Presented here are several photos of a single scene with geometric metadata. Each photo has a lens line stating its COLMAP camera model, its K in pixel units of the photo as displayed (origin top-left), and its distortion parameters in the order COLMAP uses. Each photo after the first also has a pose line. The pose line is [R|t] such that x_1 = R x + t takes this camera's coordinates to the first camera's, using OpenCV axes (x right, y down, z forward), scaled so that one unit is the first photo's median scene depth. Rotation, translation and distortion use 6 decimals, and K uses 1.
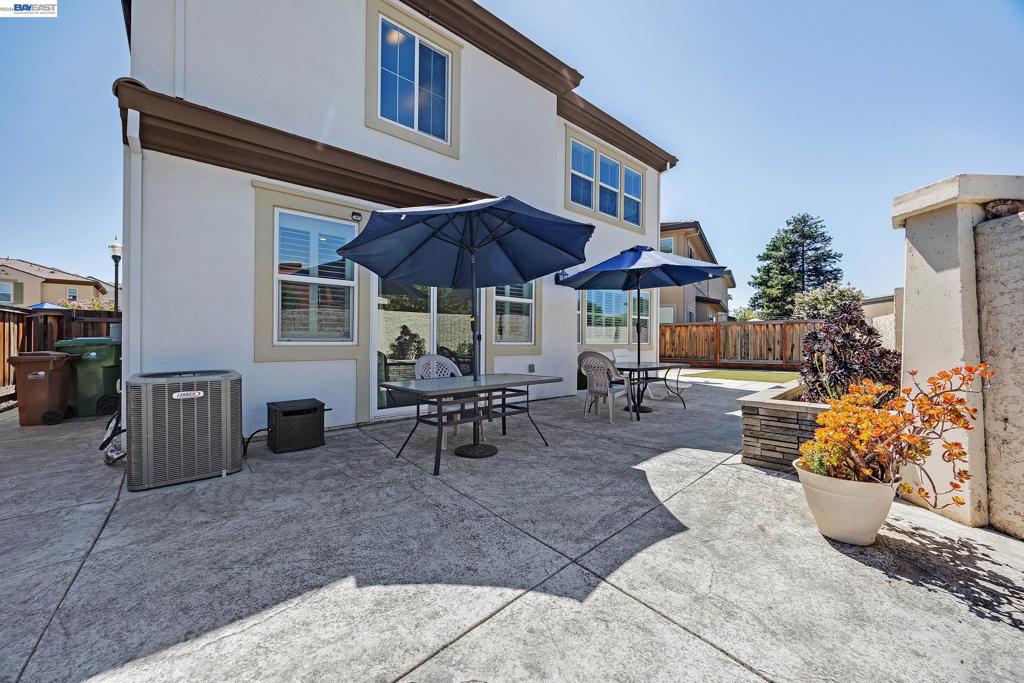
lens RADIAL K [[391.6, 0, 513.6], [0, 391.6, 342.4], [0, 0, 1]] dist [-0.001547, 0.000210]
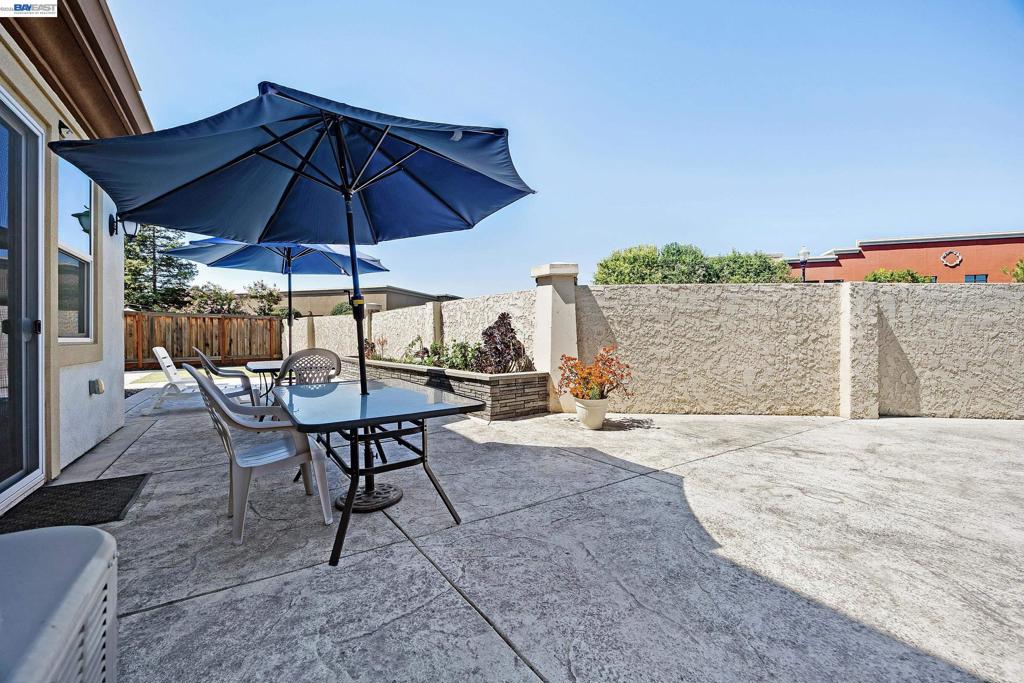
lens RADIAL K [[391.6, 0, 511.8], [0, 391.6, 342.6], [0, 0, 1]] dist [-0.001547, 0.000210]
pose [[0.105347, -0.015756, 0.994311, -1.175668], [0.002407, 0.999876, 0.015589, 0.000130], [-0.994433, 0.000751, 0.105372, 1.093578]]
